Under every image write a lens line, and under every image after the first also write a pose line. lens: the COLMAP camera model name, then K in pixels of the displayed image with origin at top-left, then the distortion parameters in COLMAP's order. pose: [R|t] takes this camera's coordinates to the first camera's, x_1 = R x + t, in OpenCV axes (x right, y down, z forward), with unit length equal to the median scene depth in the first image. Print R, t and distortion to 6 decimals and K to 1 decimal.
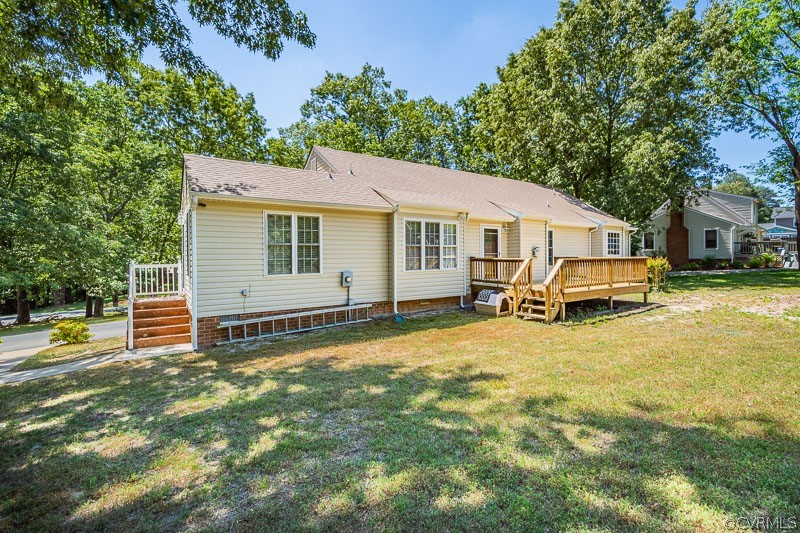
lens RADIAL K [[380.0, 0, 433.6], [0, 380.0, 253.3], [0, 0, 1]] dist [0.021341, -0.000099]
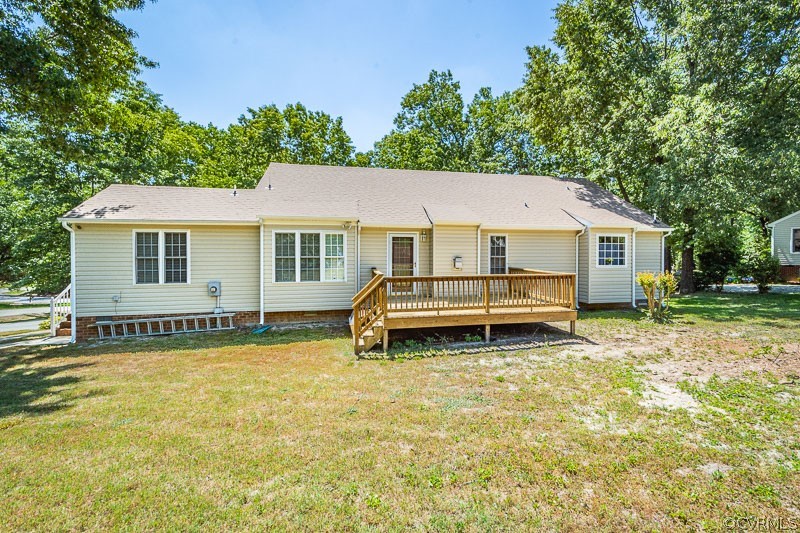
lens RADIAL K [[369.5, 0, 431.9], [0, 369.5, 250.7], [0, 0, 1]] dist [0.008879, -0.000143]
pose [[0.908007, 0.003691, -0.418940, 0.772141], [-0.002613, 0.999992, 0.003147, -0.045953], [0.418948, -0.001763, 0.908009, 0.303521]]
